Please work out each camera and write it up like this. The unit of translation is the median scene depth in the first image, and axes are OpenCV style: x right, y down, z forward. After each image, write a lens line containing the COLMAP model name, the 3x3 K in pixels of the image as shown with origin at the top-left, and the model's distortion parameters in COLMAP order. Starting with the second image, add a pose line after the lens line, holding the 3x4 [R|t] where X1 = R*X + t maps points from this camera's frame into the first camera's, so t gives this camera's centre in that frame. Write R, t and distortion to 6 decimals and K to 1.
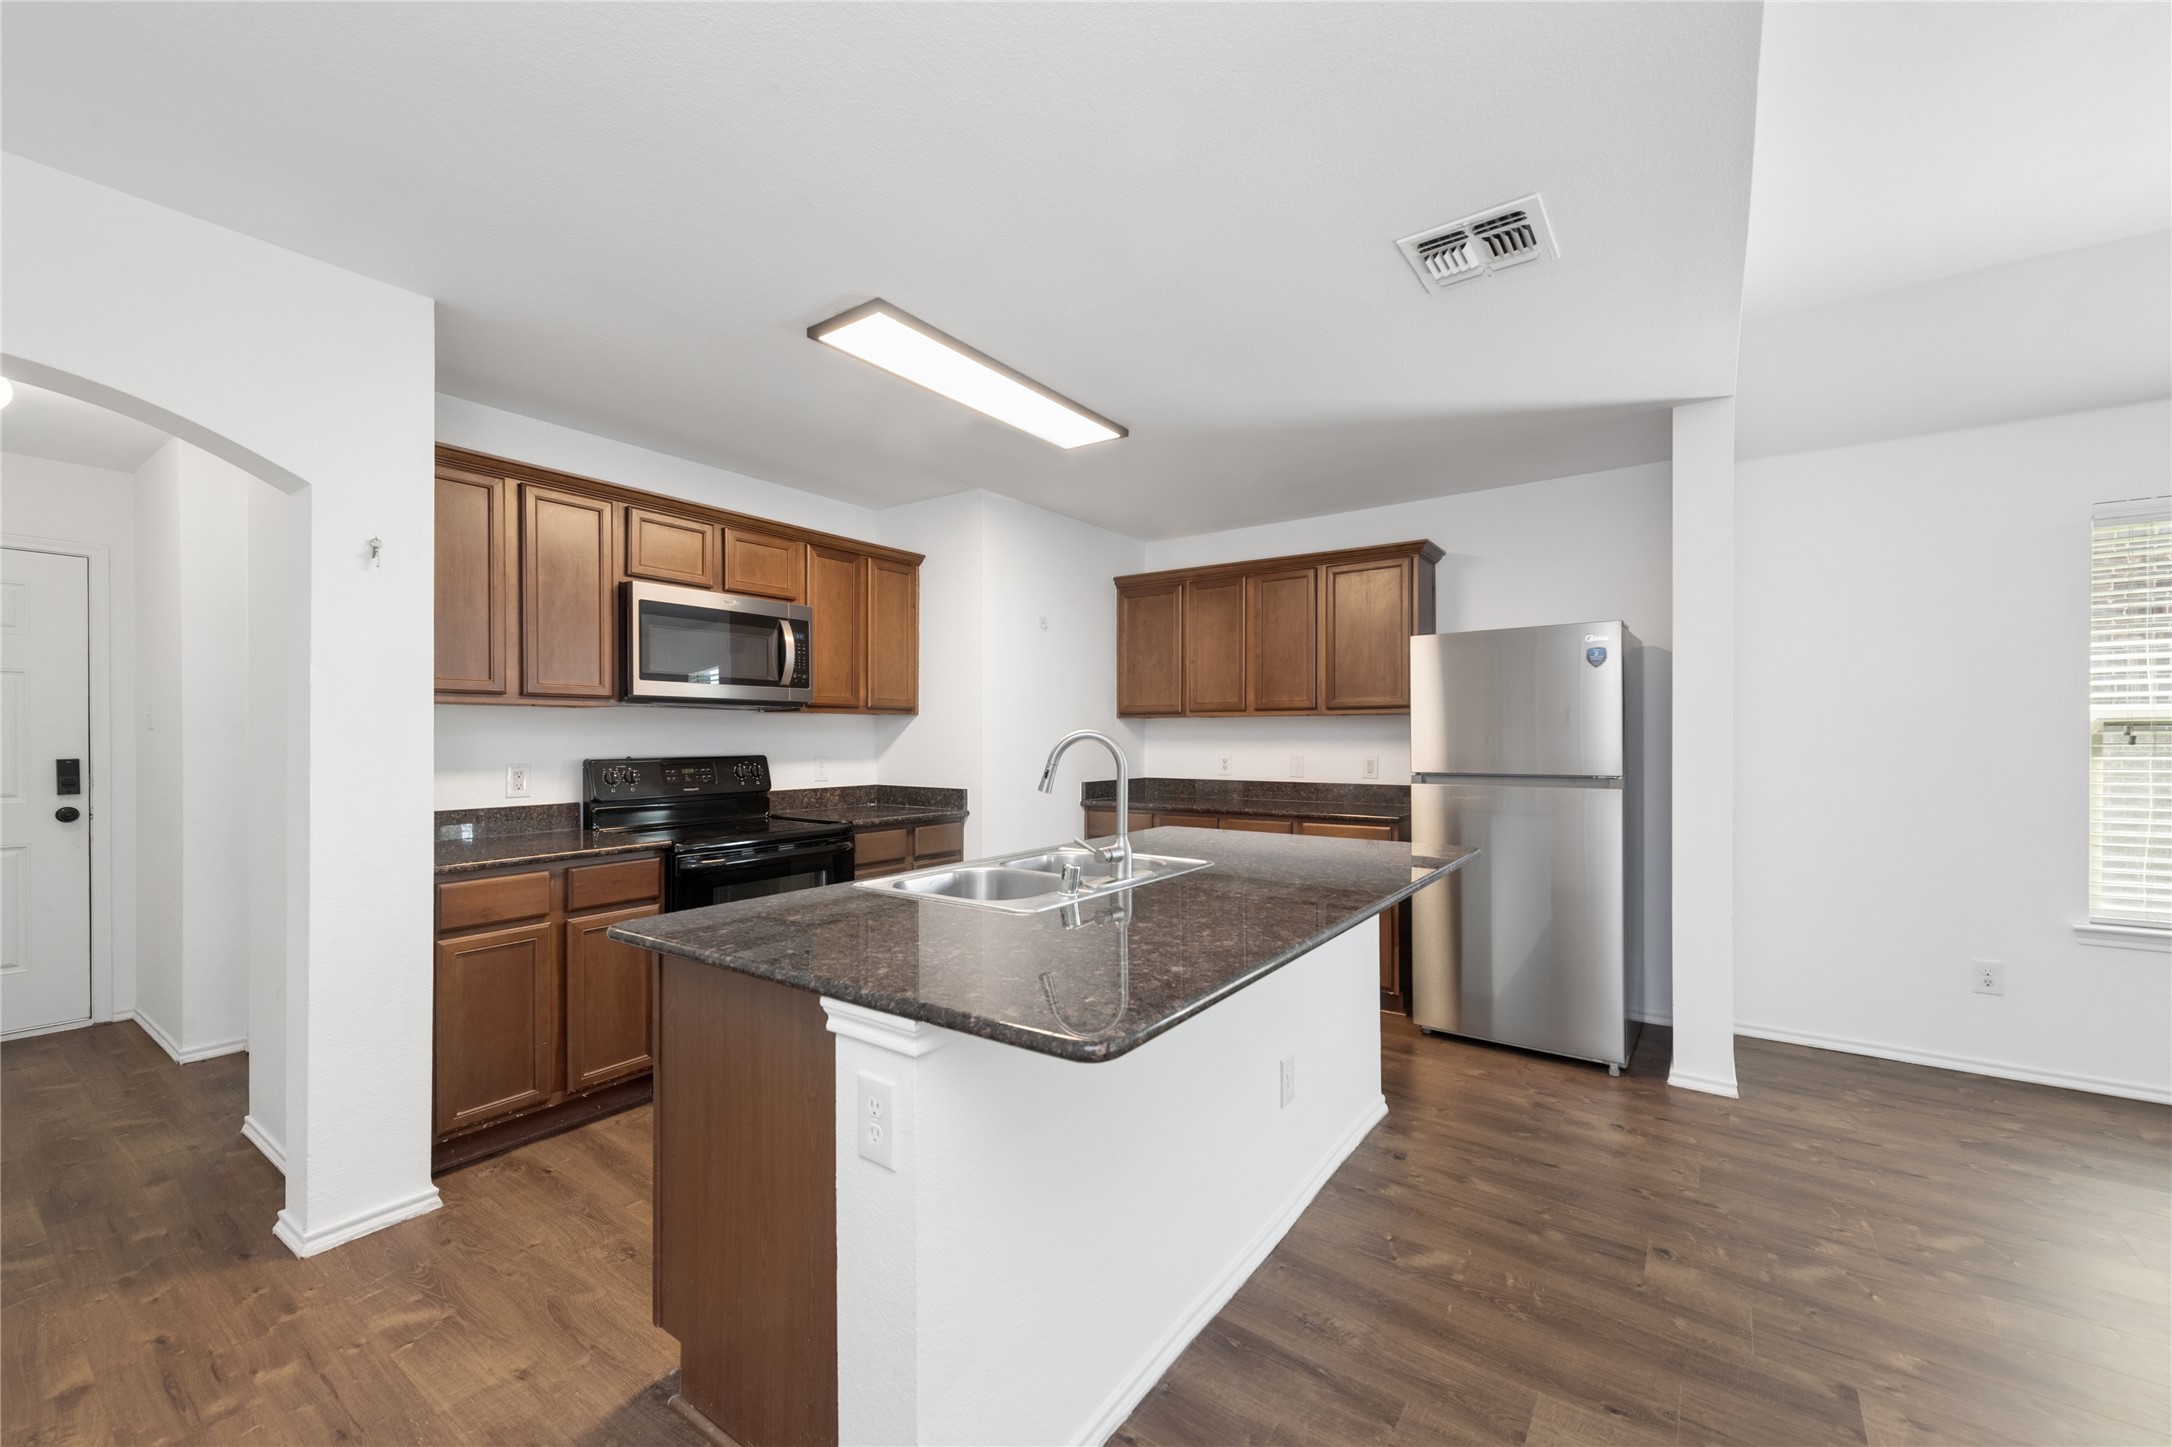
lens RADIAL K [[854.7, 0, 1089.5], [0, 854.7, 741.8], [0, 0, 1]] dist [0.010644, -0.004635]
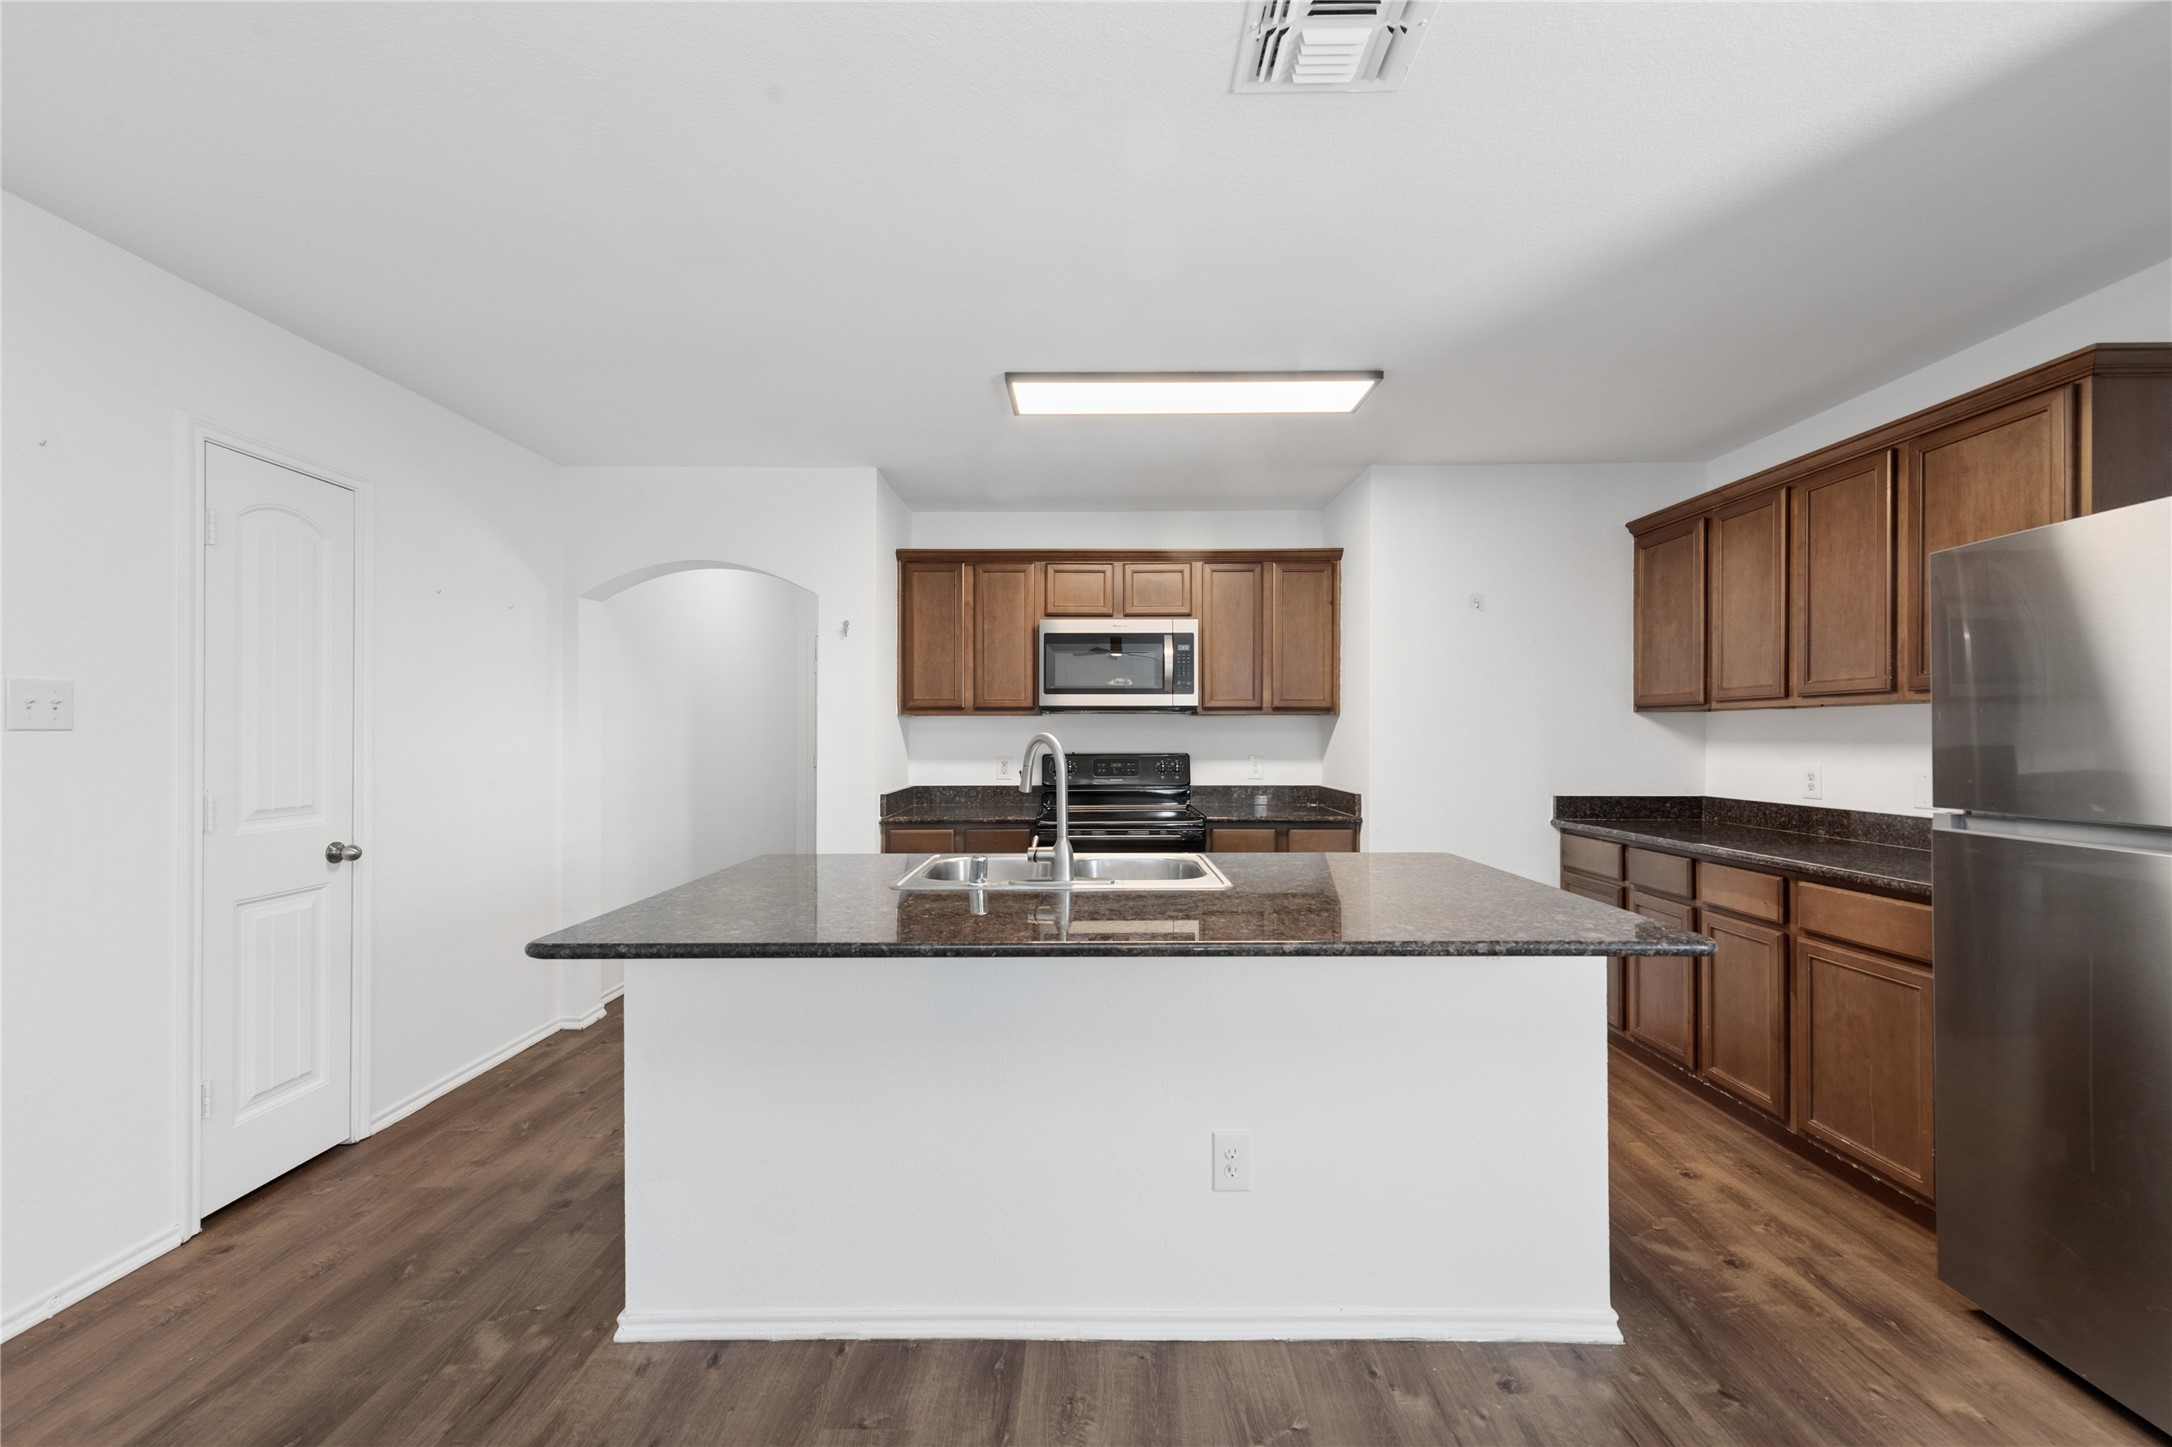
lens RADIAL K [[854.7, 0, 1098.8], [0, 854.7, 736.3], [0, 0, 1]] dist [0.010644, -0.004635]
pose [[0.576875, 0.001436, -0.816831, 0.659246], [-0.005272, 0.999984, -0.001965, -0.005958], [0.816815, 0.005440, 0.576874, 0.340247]]
